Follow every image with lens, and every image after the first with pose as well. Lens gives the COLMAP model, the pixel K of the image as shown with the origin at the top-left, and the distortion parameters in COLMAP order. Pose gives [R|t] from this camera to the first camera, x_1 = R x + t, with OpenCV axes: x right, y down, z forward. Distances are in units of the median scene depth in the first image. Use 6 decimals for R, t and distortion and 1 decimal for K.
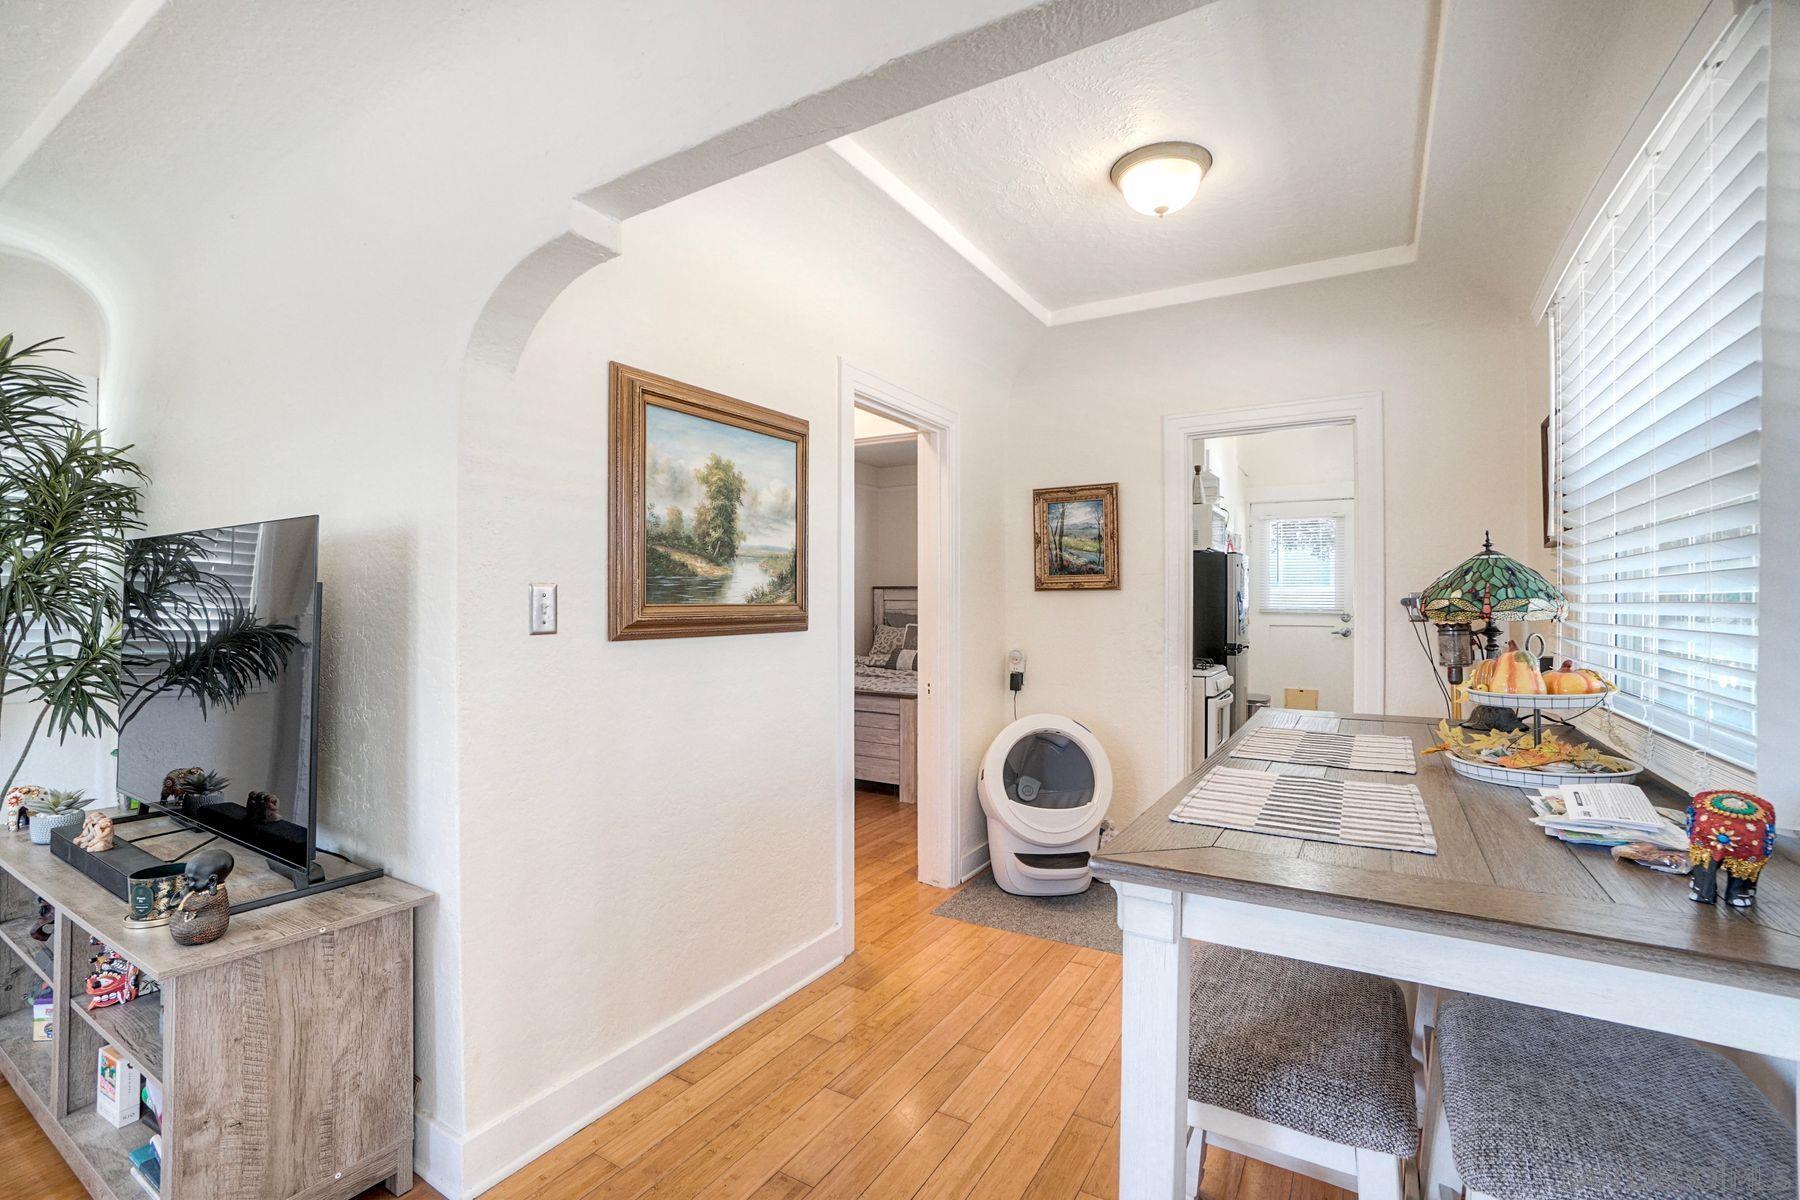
lens RADIAL K [[787.2, 0, 900.0], [0, 787.2, 600.0], [0, 0, 1]] dist [-0.000888, -0.000094]
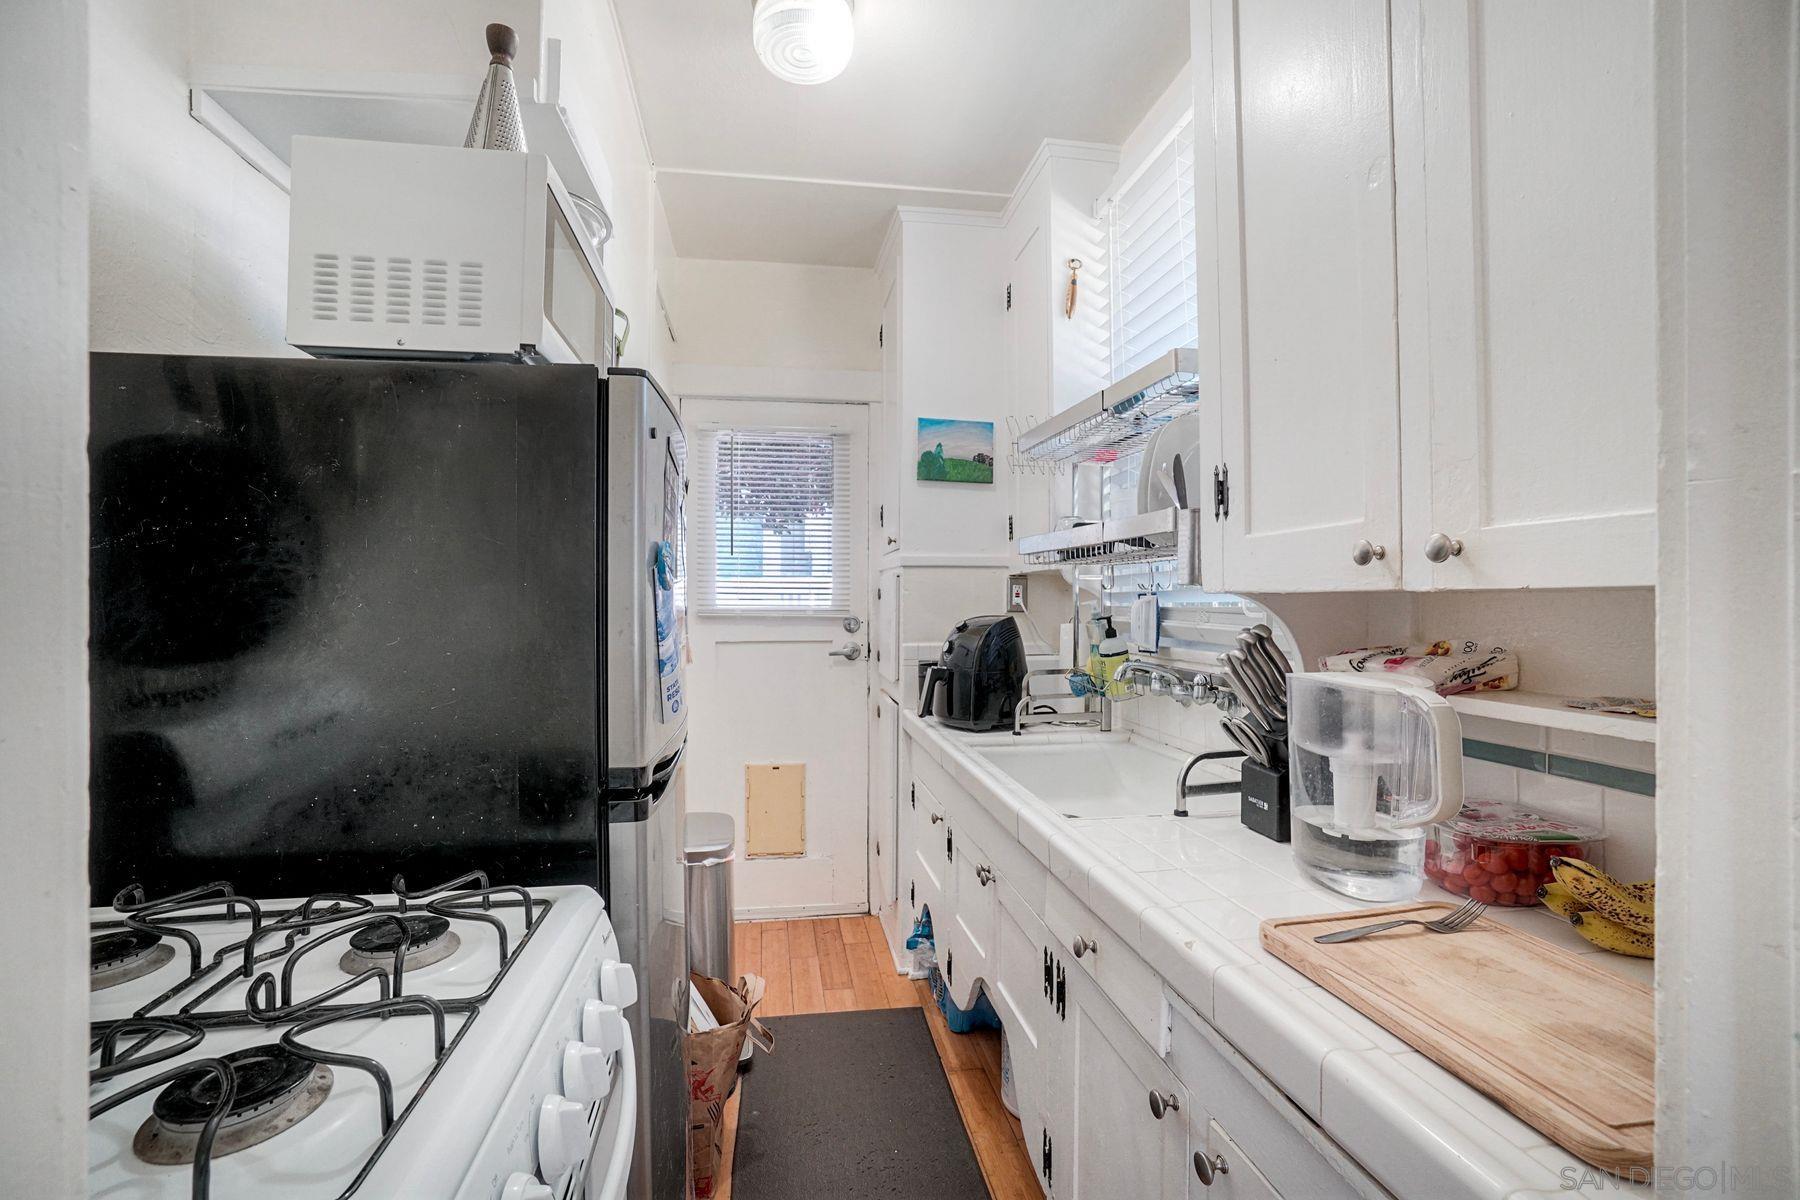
lens RADIAL K [[787.2, 0, 900.0], [0, 787.2, 600.0], [0, 0, 1]] dist [-0.000888, -0.000094]
pose [[0.763835, 0.000752, 0.645412, 0.293187], [0.001016, 0.999997, -0.002368, 0.008171], [-0.645411, 0.002464, 0.763831, 0.680906]]
